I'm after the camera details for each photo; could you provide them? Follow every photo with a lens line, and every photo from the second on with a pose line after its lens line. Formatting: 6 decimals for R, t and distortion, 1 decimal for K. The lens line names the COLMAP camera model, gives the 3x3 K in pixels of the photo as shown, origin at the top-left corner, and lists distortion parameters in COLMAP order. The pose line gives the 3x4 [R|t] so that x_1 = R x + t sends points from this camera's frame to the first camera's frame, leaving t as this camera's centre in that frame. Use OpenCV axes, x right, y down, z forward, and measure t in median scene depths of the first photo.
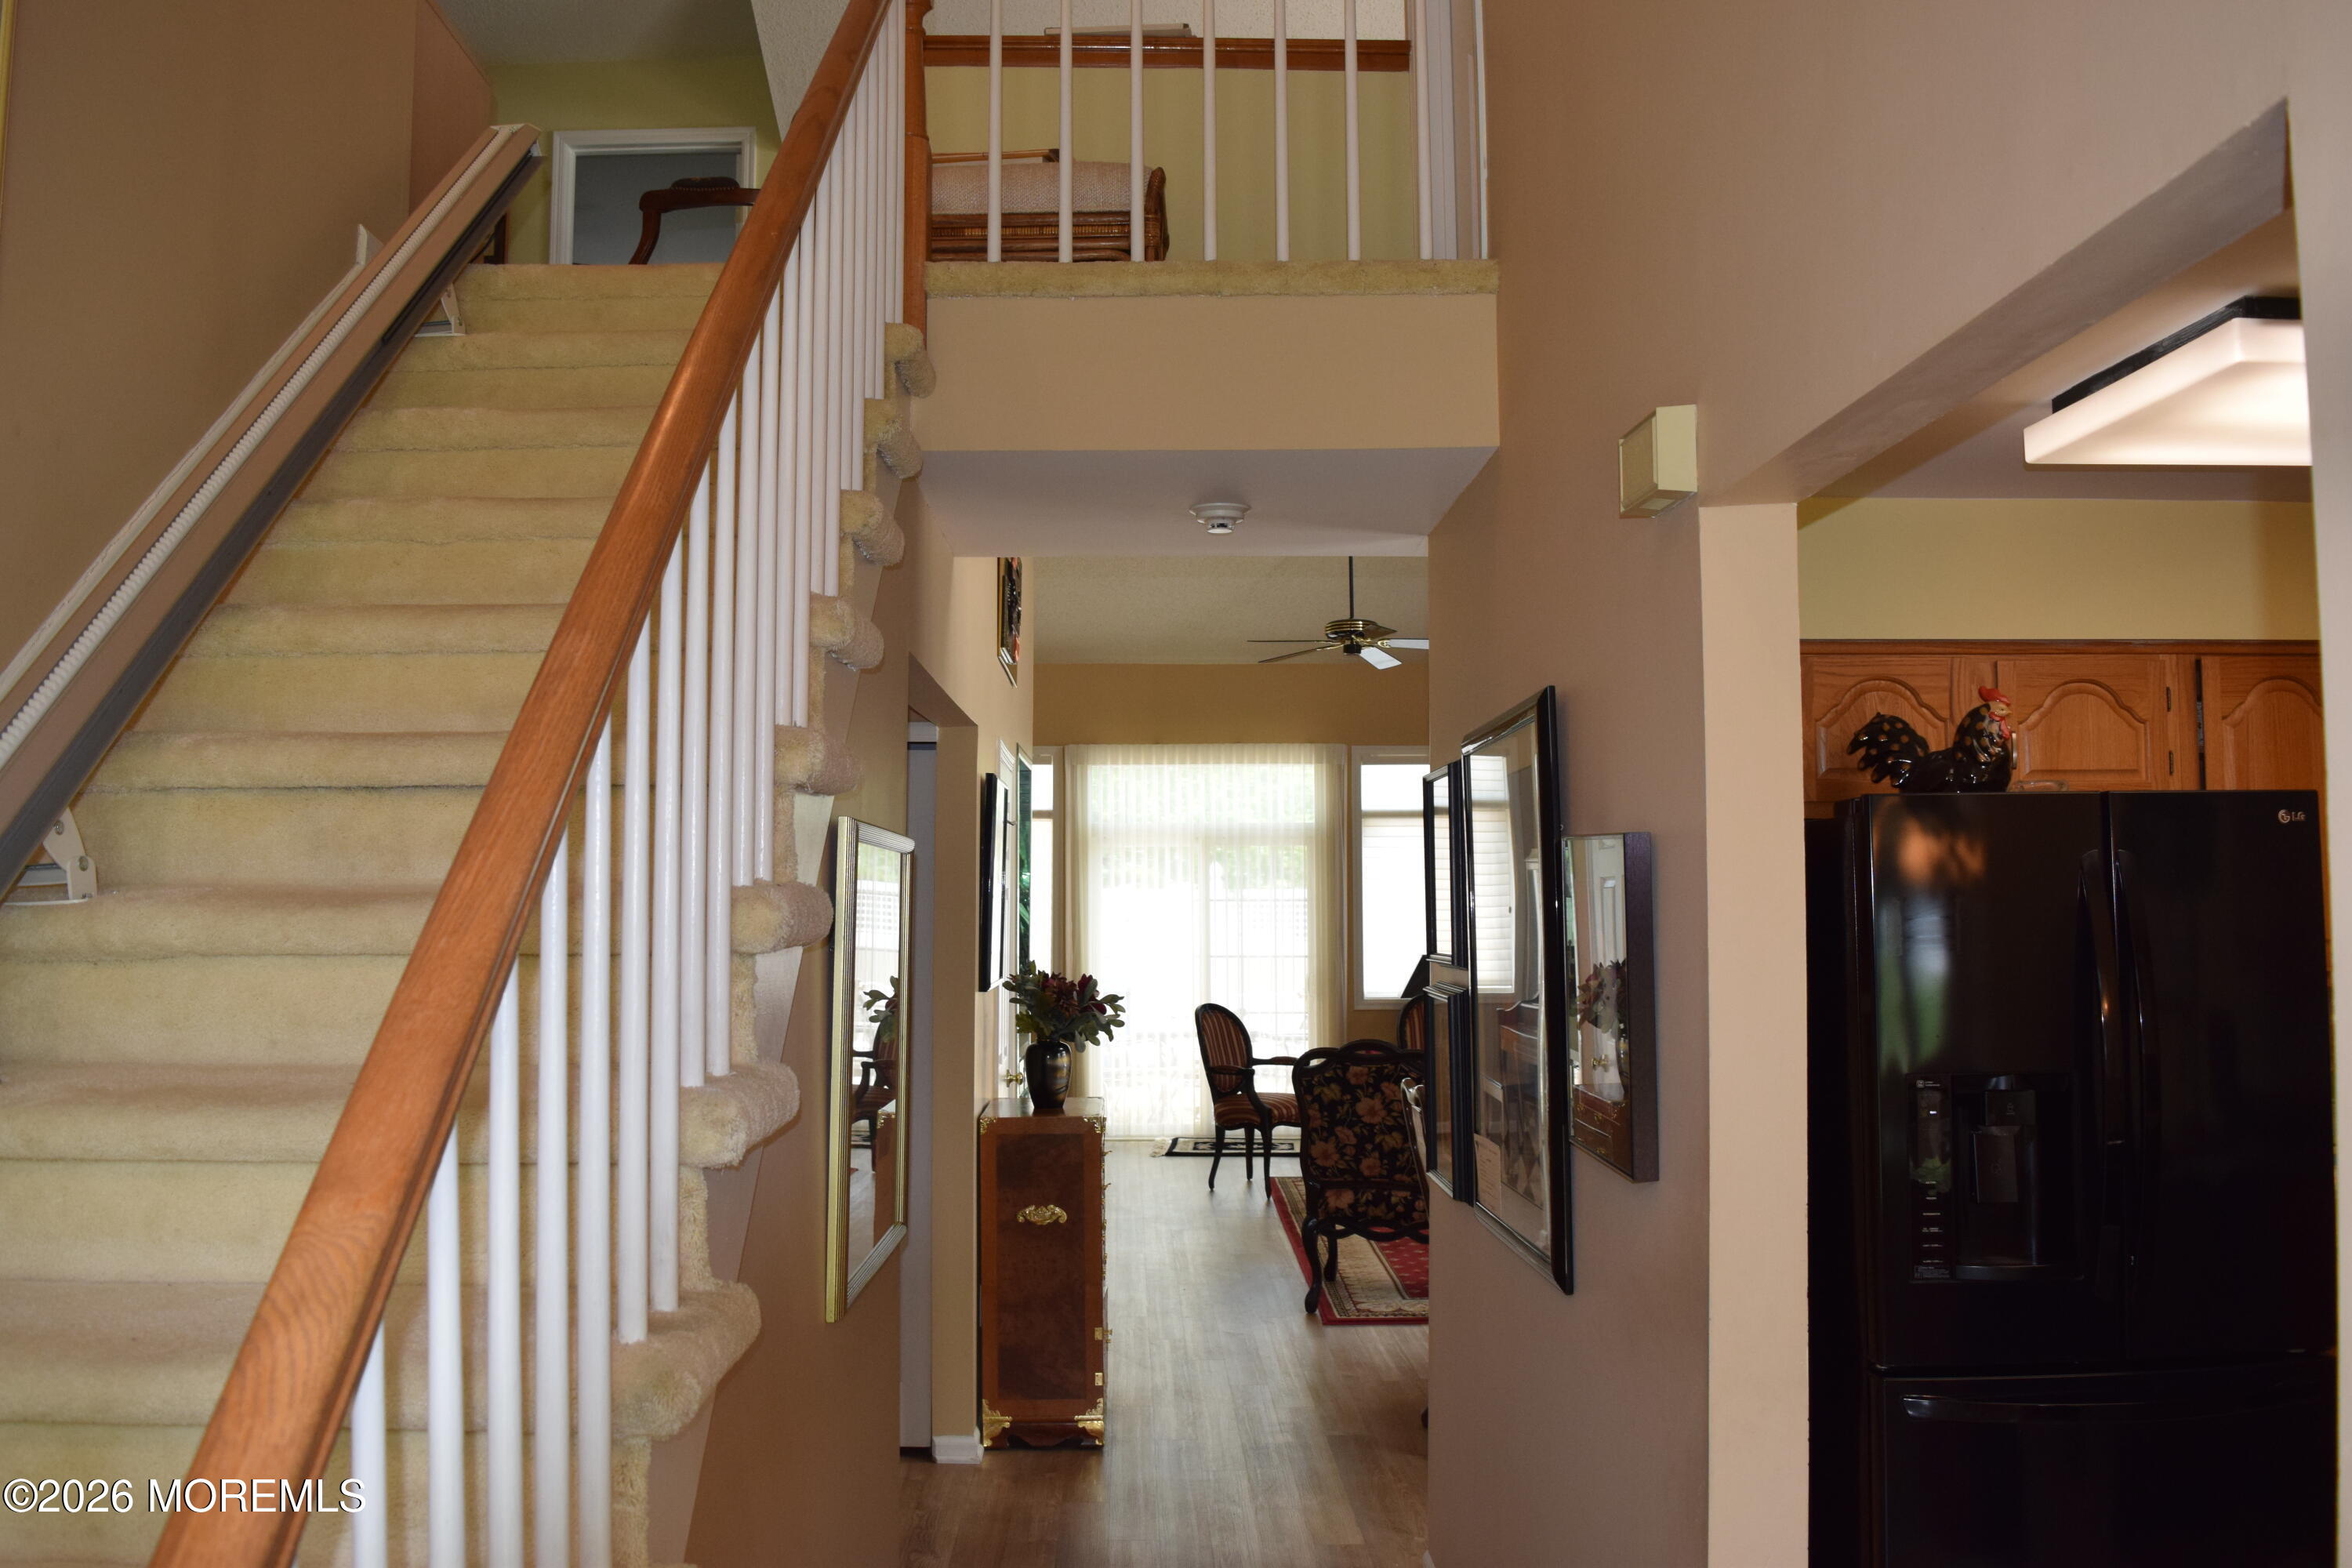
lens RADIAL K [[1841.2, 0, 1157.1], [0, 1841.2, 776.0], [0, 0, 1]] dist [-0.094559, 0.018230]
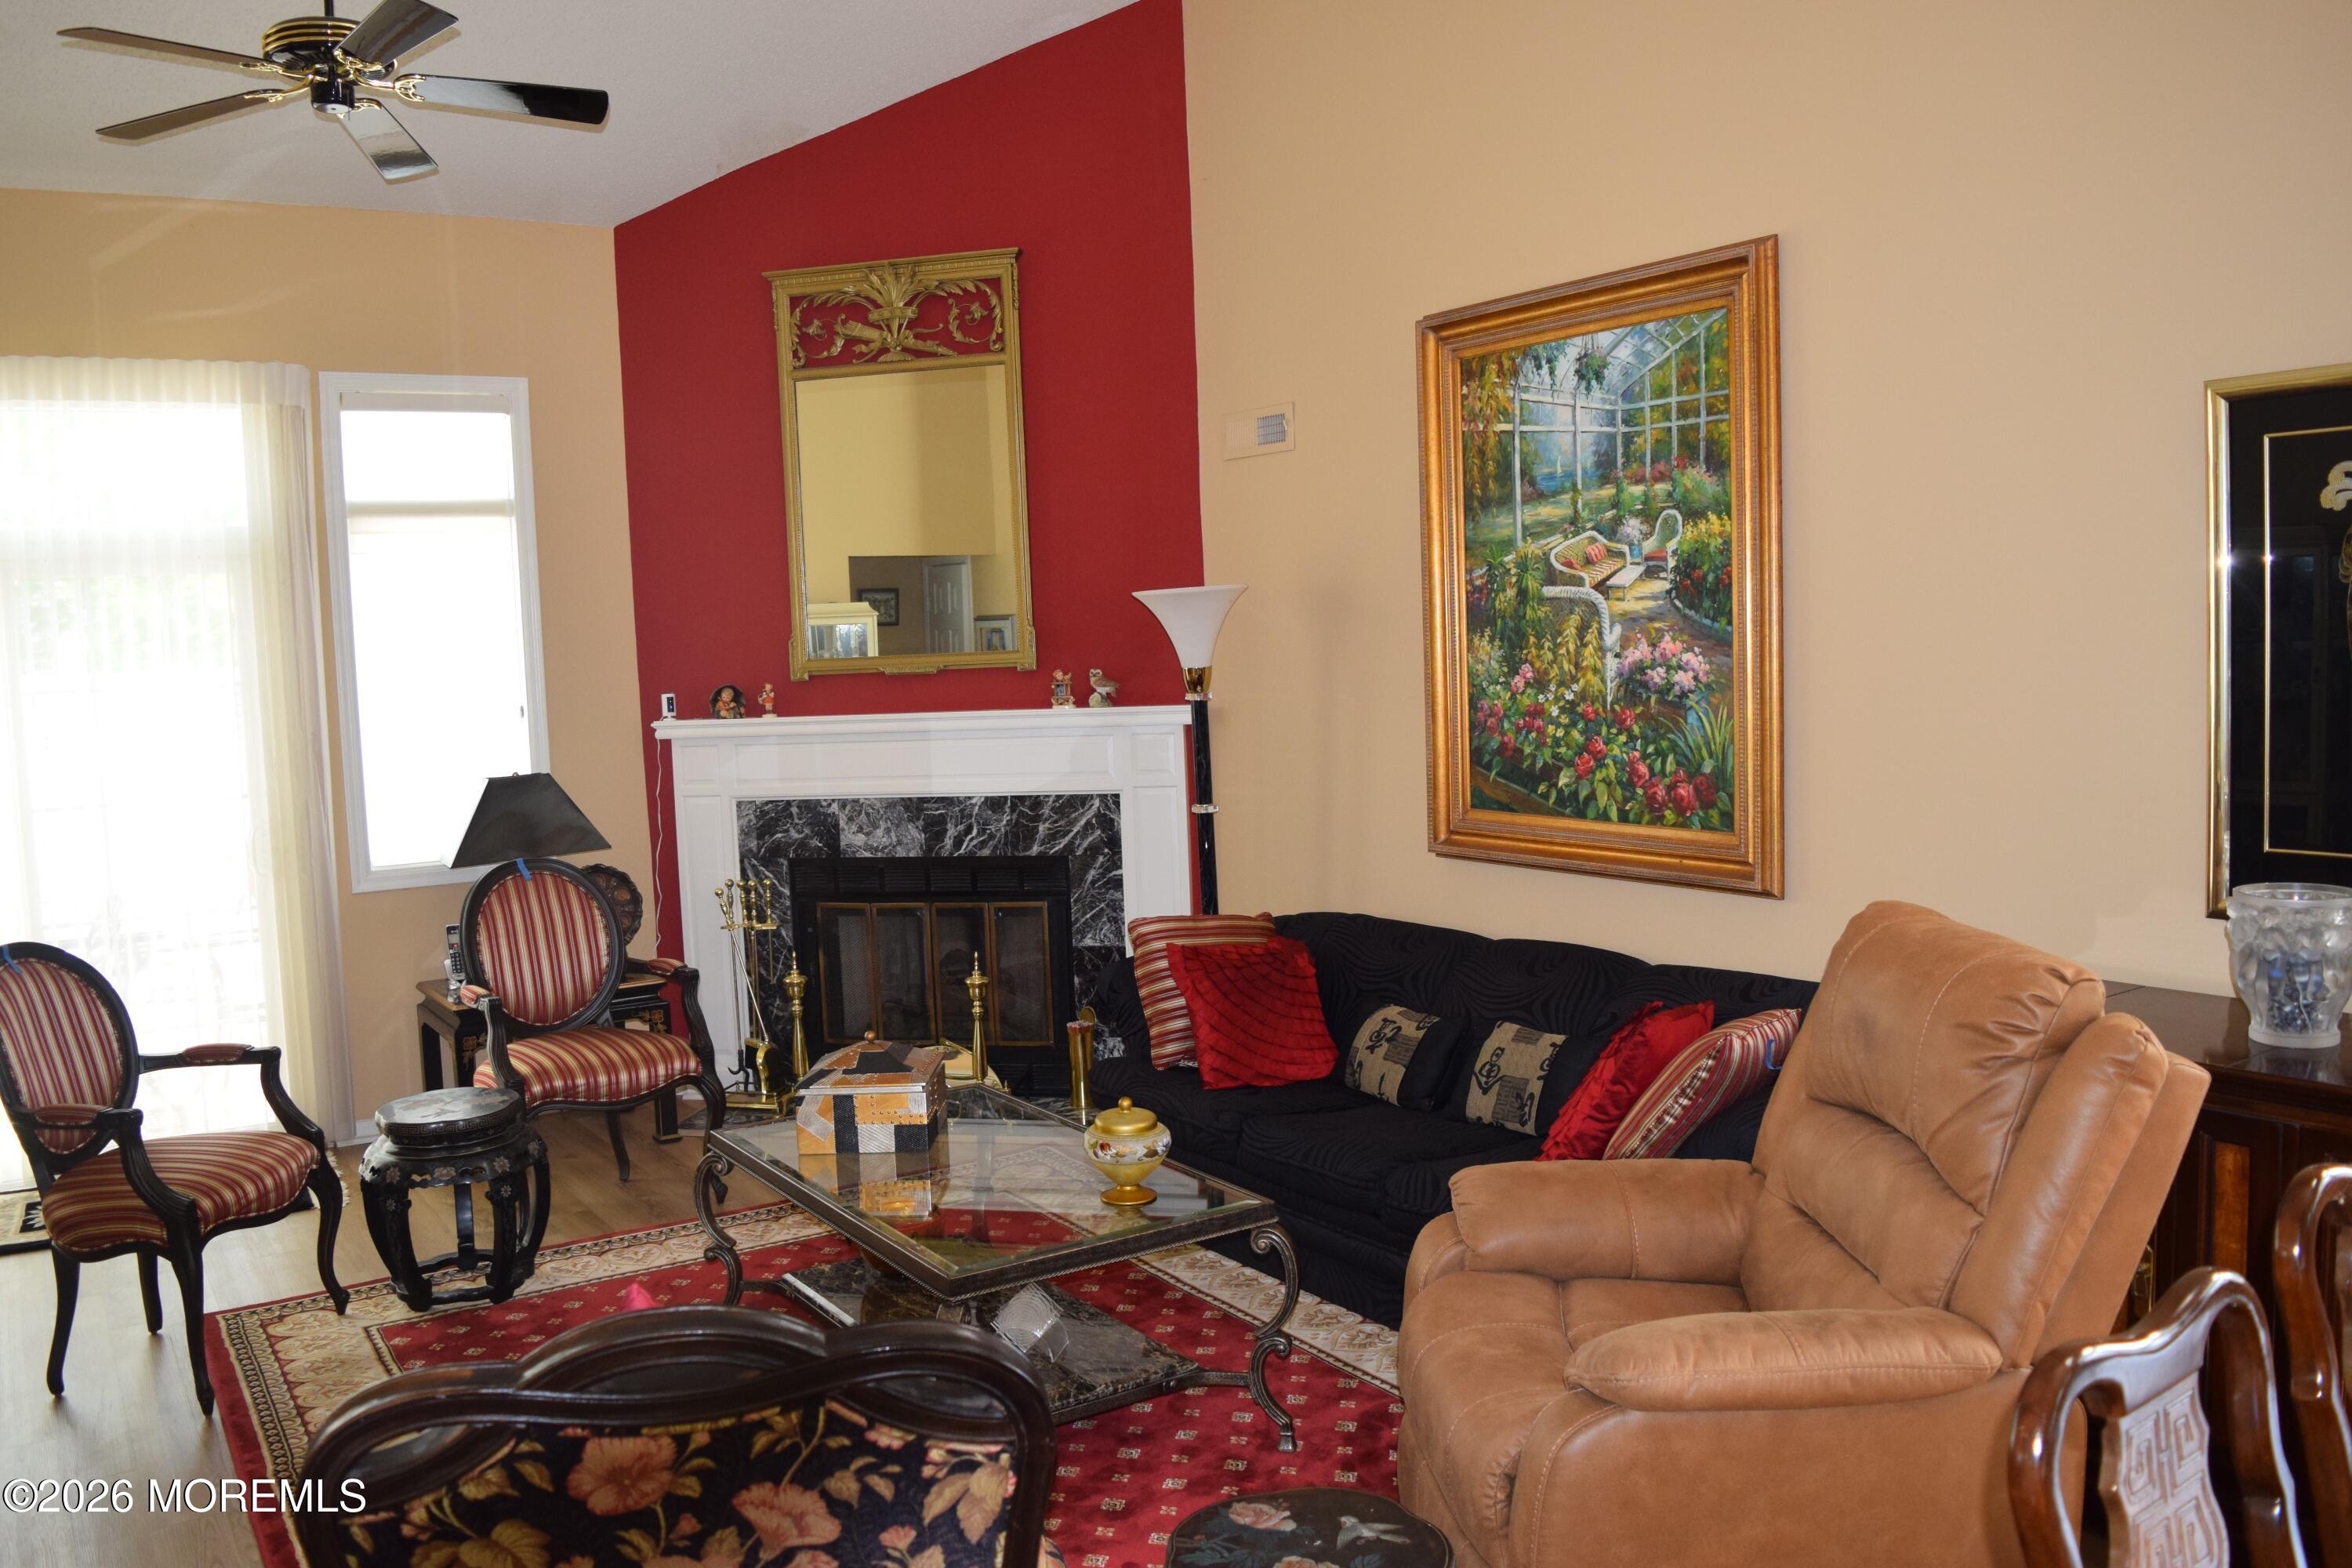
lens RADIAL K [[1841.2, 0, 1157.1], [0, 1841.2, 776.0], [0, 0, 1]] dist [-0.094559, 0.018230]
pose [[0.845242, -0.069381, 0.529860, 0.062927], [0.002526, 0.992044, 0.125870, 0.062400], [-0.534377, -0.105052, 0.838693, 0.899061]]
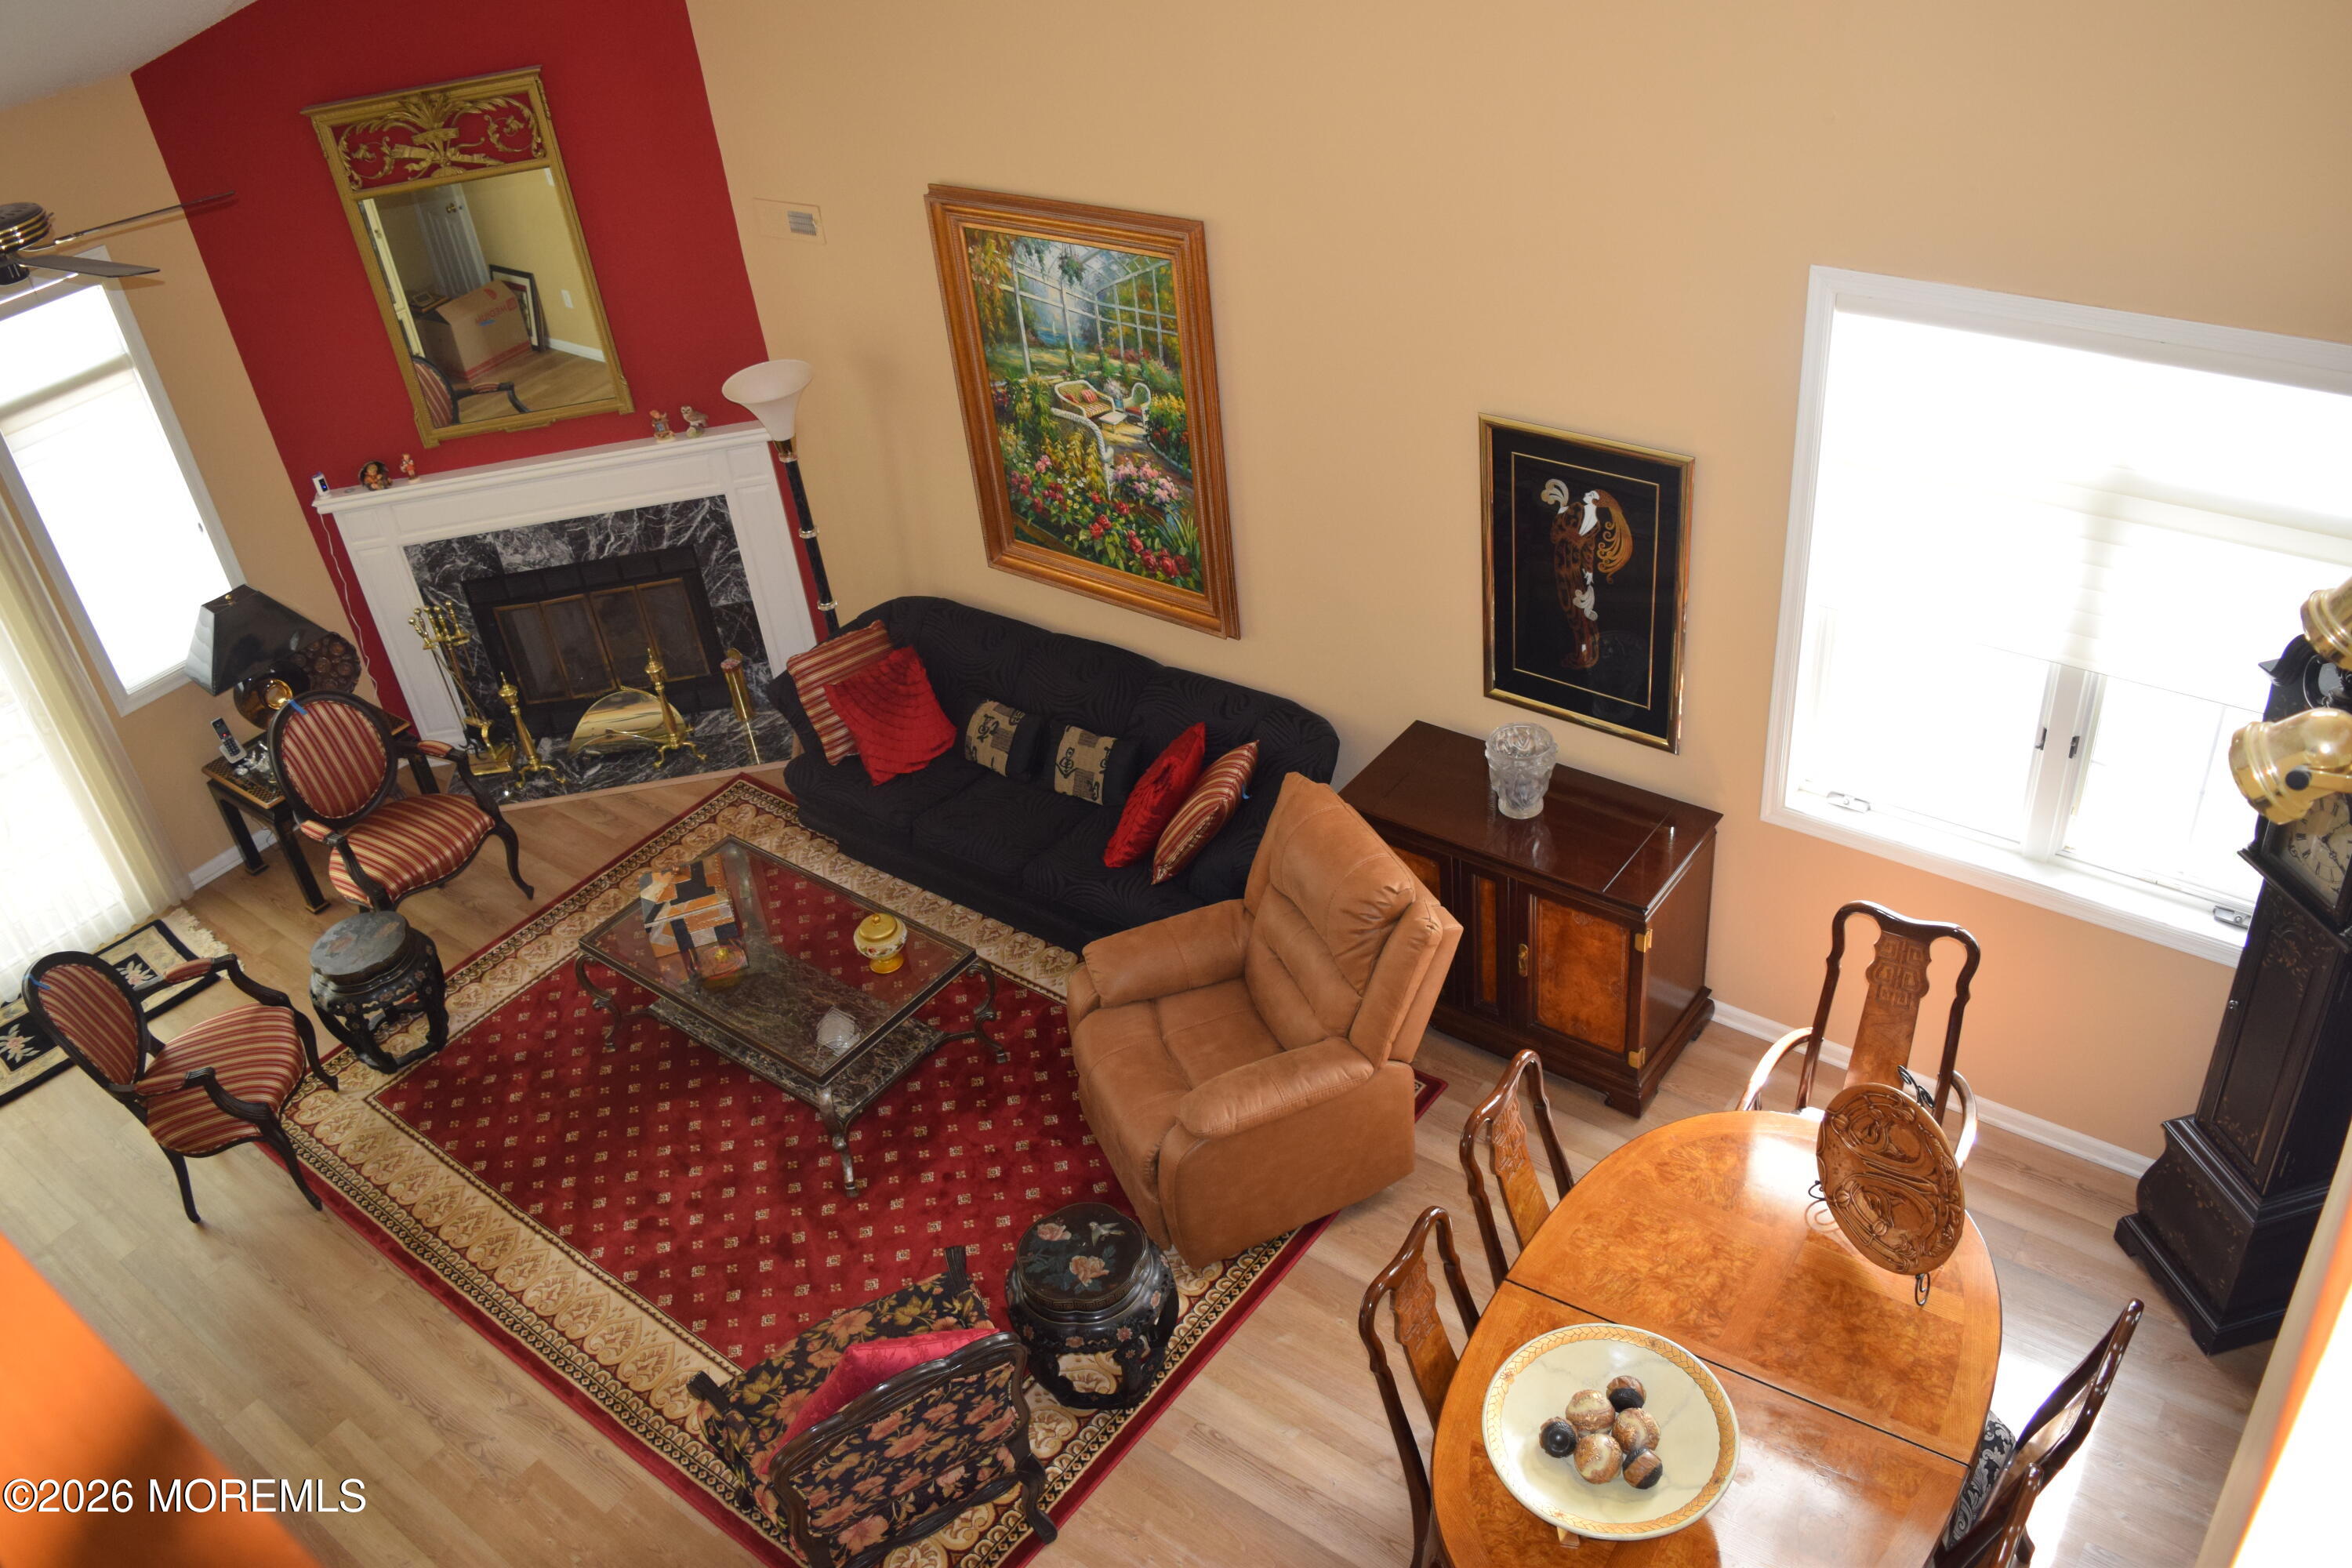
lens RADIAL K [[1841.2, 0, 1157.1], [0, 1841.2, 776.0], [0, 0, 1]] dist [-0.094559, 0.018230]
pose [[0.625304, -0.497628, 0.601134, -0.088317], [0.060324, 0.798825, 0.598531, -0.379011], [-0.778047, -0.338001, 0.529527, 0.788965]]
